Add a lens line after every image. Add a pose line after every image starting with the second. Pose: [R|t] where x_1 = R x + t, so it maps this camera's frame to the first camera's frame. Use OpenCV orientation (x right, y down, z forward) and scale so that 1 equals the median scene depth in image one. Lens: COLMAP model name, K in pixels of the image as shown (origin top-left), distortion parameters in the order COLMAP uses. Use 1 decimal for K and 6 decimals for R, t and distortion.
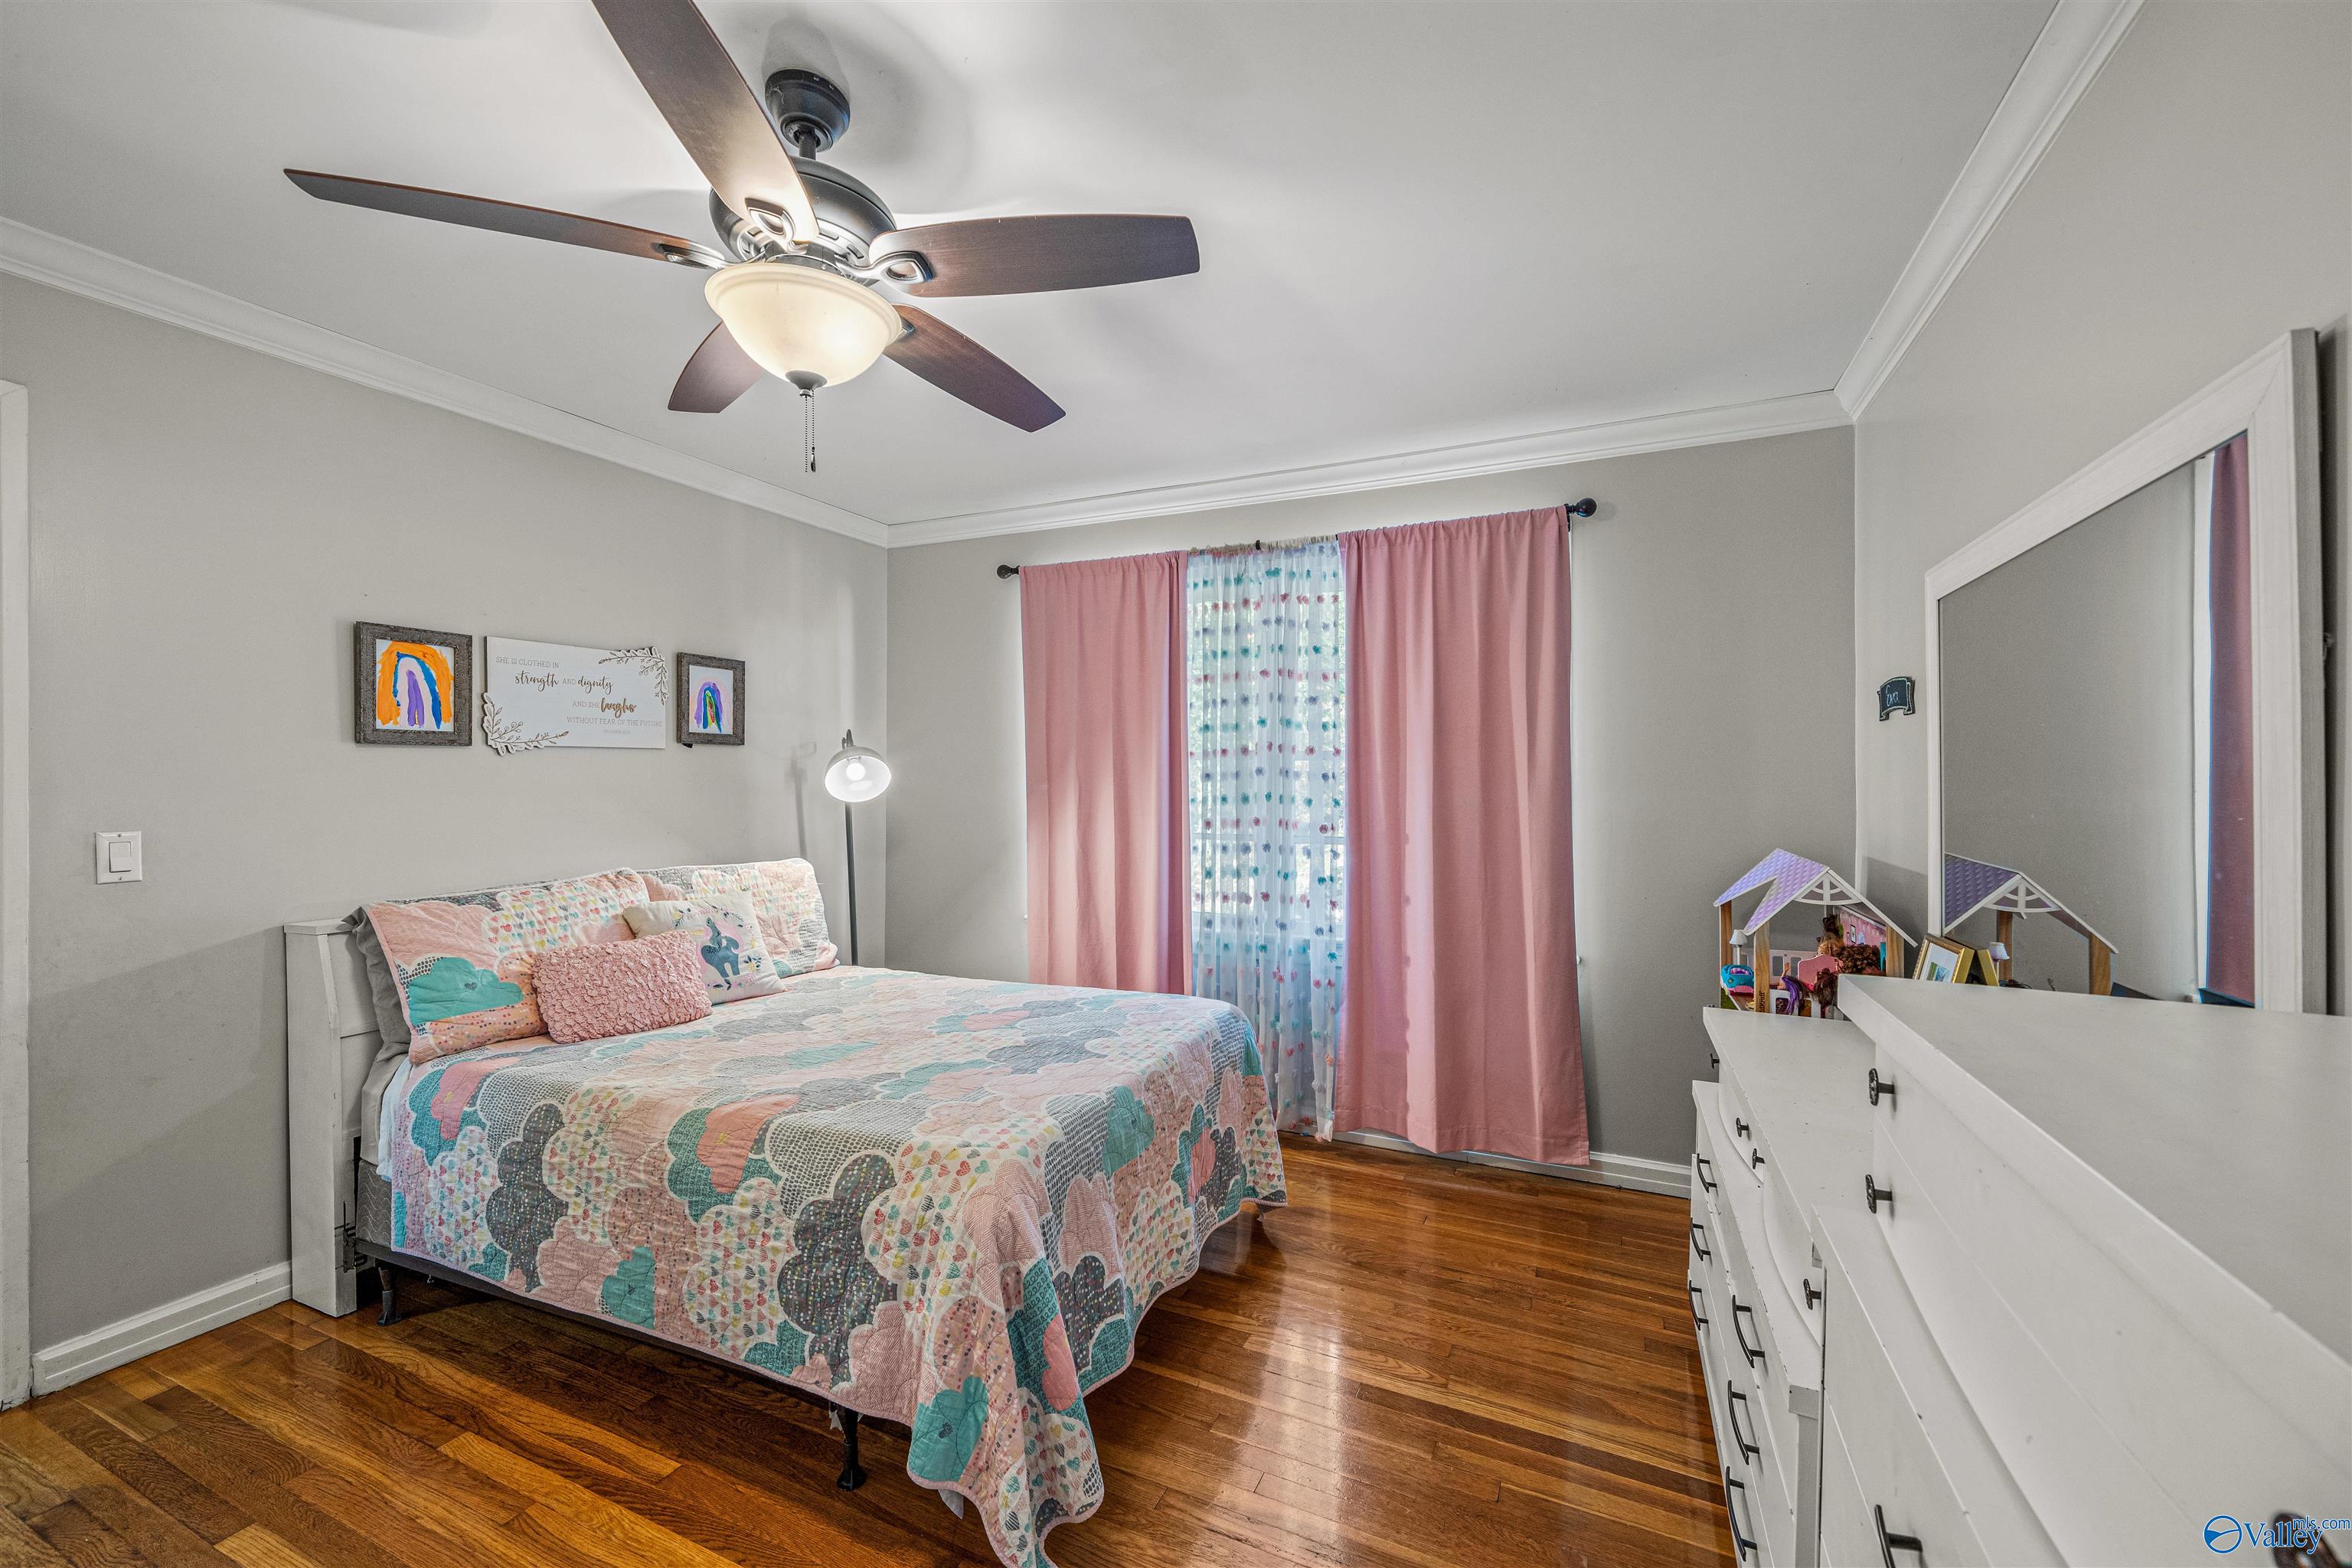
lens RADIAL K [[930.5, 0, 1170.1], [0, 930.5, 790.4], [0, 0, 1]] dist [-0.003598, -0.000057]
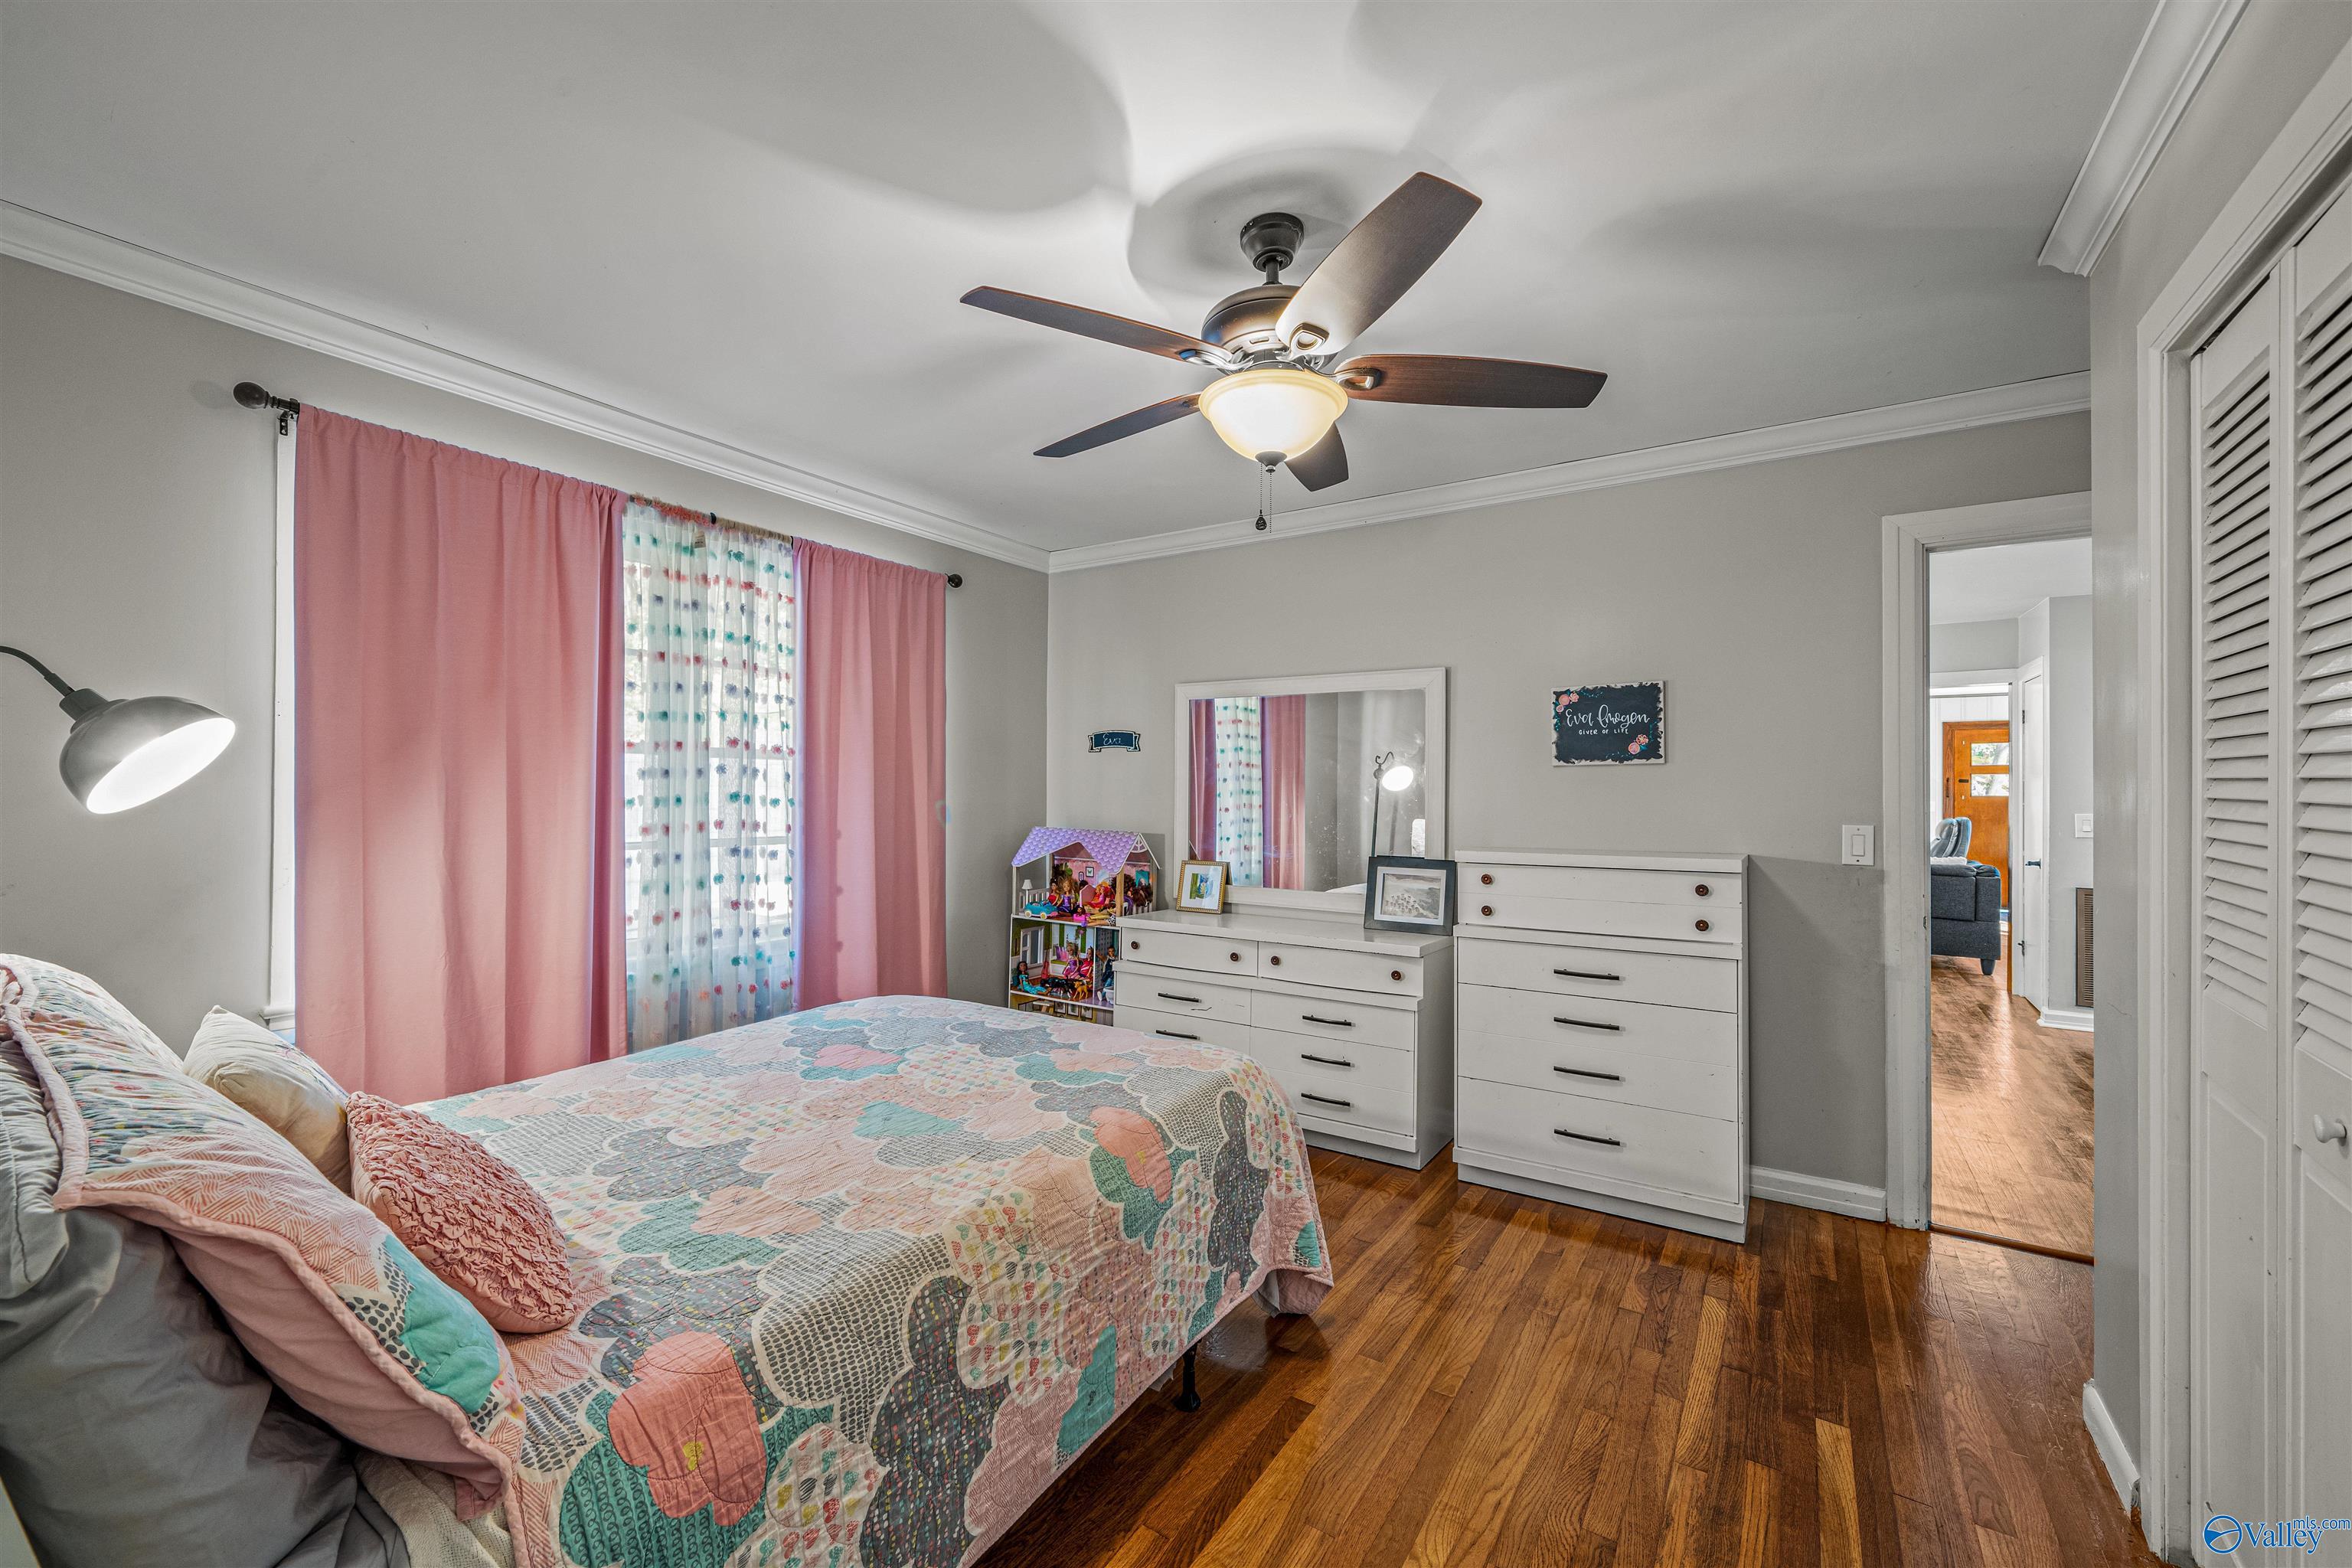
lens RADIAL K [[930.5, 0, 1174.8], [0, 930.5, 784.5], [0, 0, 1]] dist [-0.003598, -0.000057]
pose [[0.154662, 0.006067, 0.987949, -1.280645], [-0.001761, 0.999981, -0.005865, -0.001138], [-0.987966, -0.000832, 0.154670, 0.737969]]
